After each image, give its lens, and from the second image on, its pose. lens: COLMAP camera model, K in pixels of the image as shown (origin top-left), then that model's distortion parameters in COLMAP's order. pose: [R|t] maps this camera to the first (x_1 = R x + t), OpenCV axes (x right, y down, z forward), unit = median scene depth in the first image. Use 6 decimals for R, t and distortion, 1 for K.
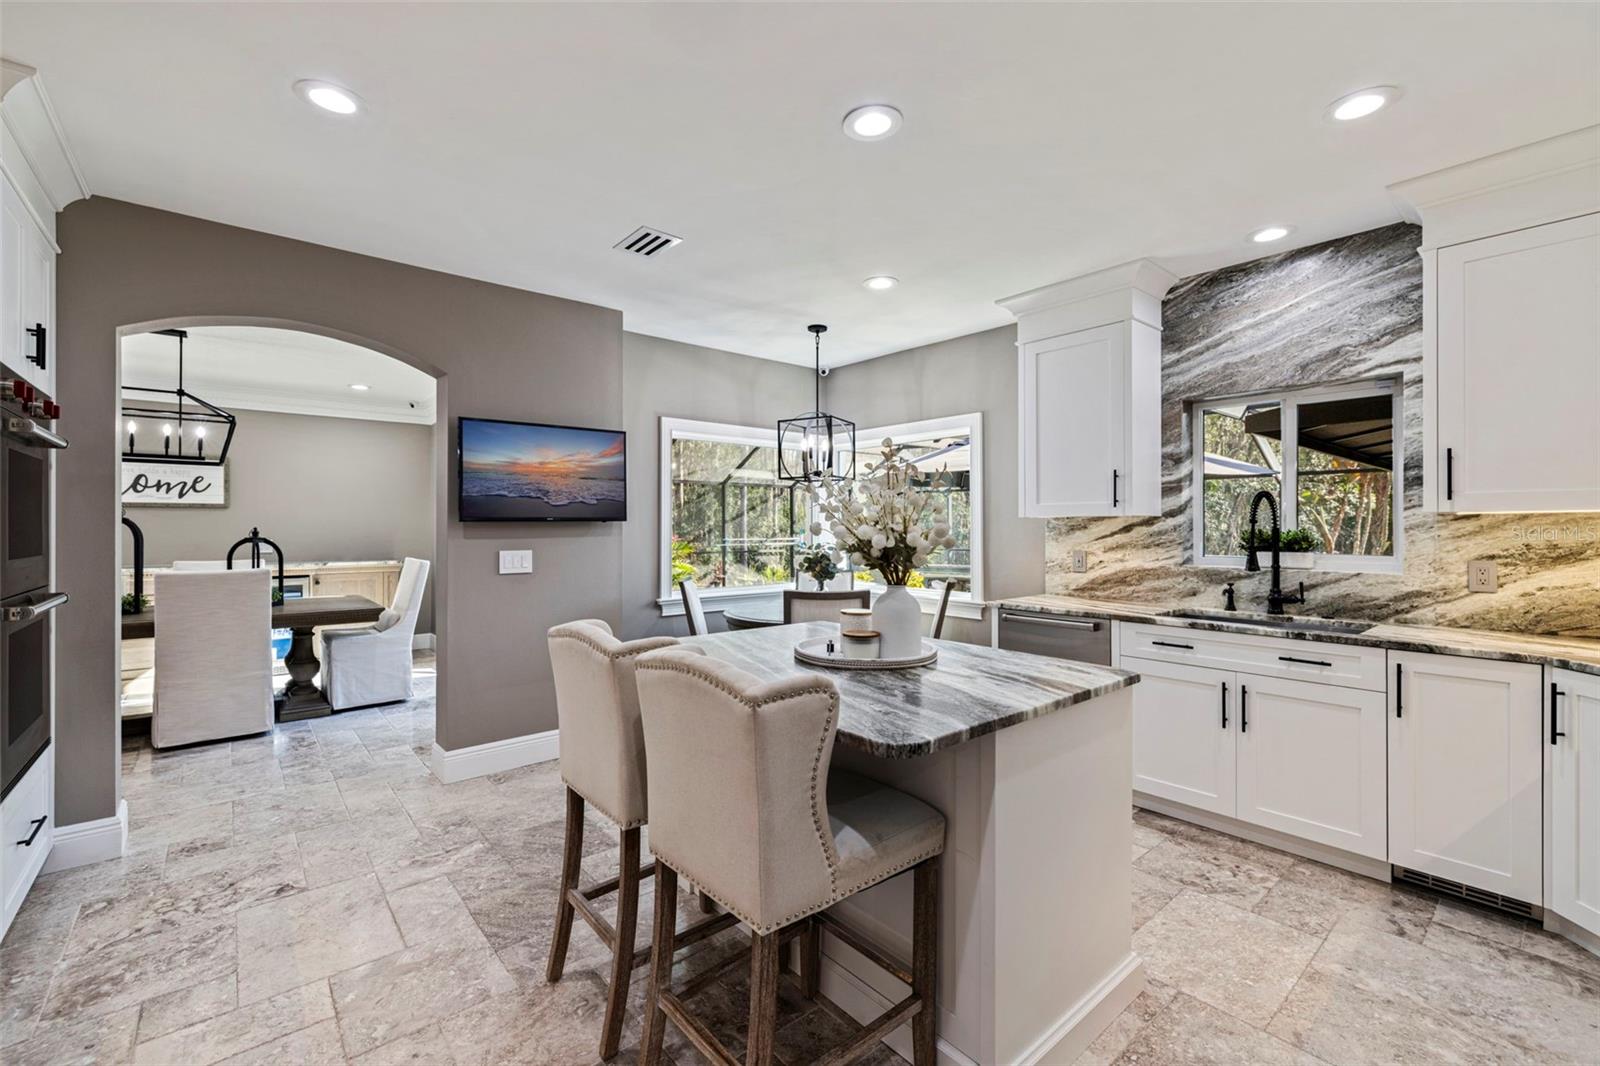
lens RADIAL K [[679.1, 0, 808.1], [0, 679.1, 528.7], [0, 0, 1]] dist [-0.002094, -0.000201]
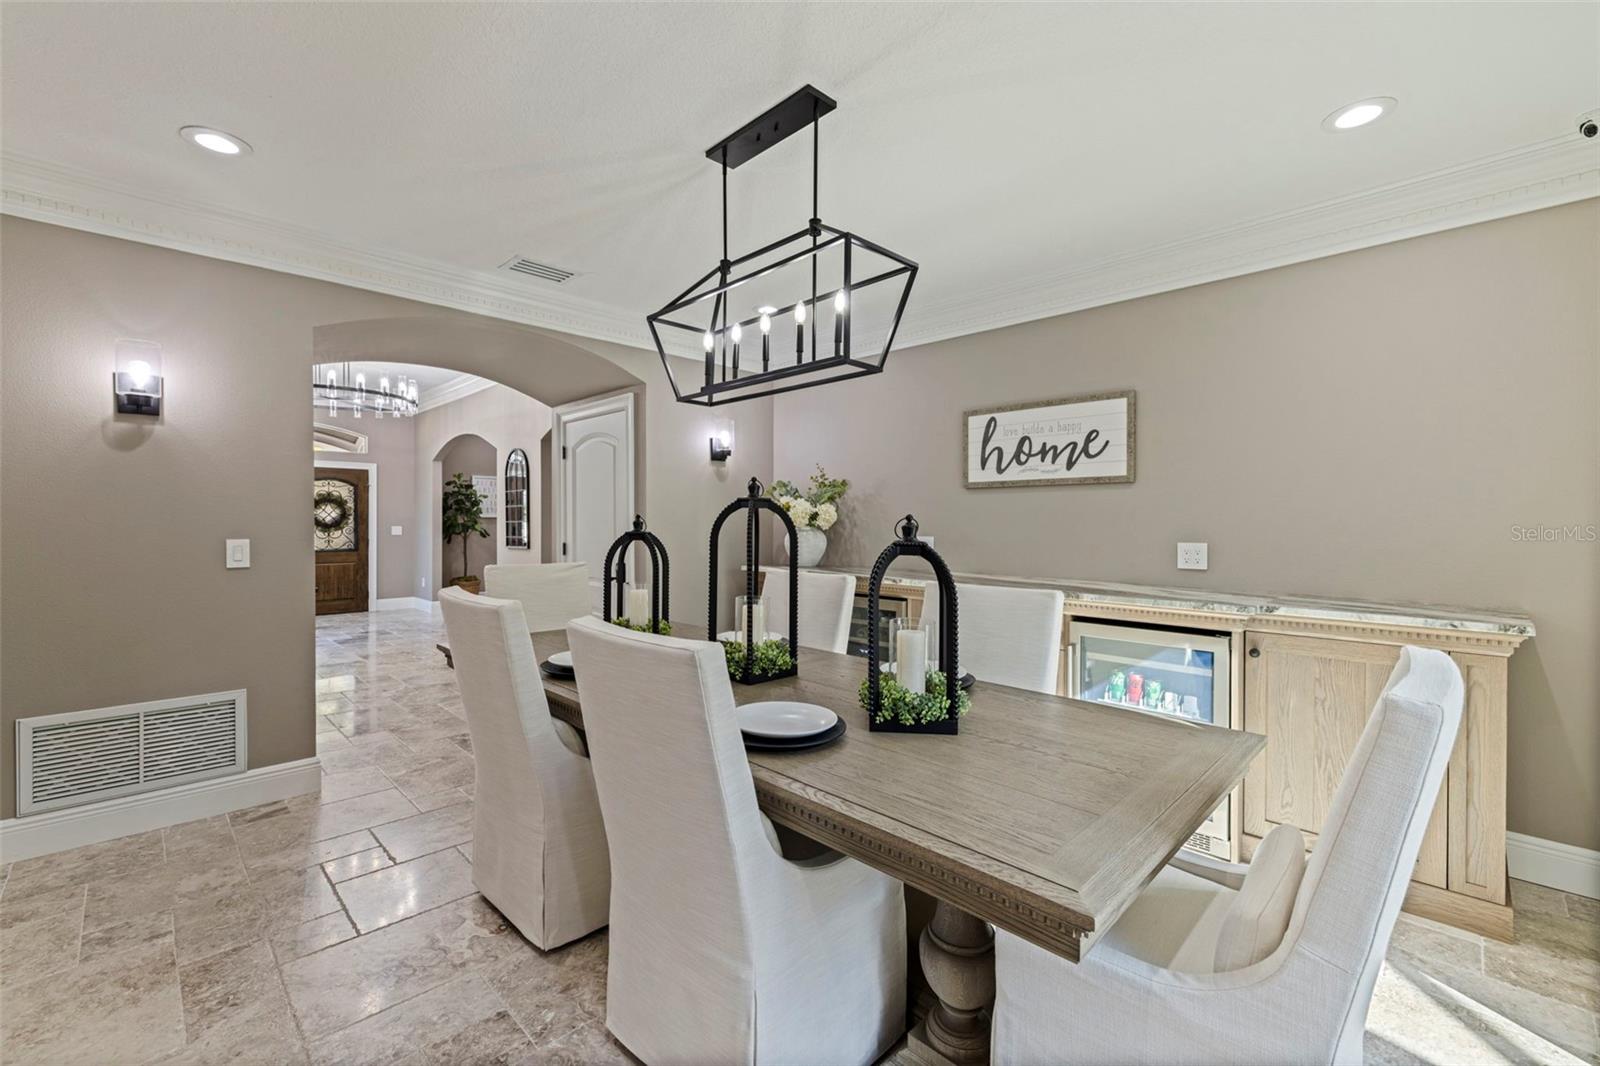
lens RADIAL K [[679.1, 0, 801.6], [0, 679.1, 524.7], [0, 0, 1]] dist [-0.002094, -0.000201]
pose [[0.079355, 0.006260, -0.996827, -0.343844], [-0.002793, 0.999978, 0.006058, 0.000462], [0.996843, 0.002303, 0.079370, 0.712159]]
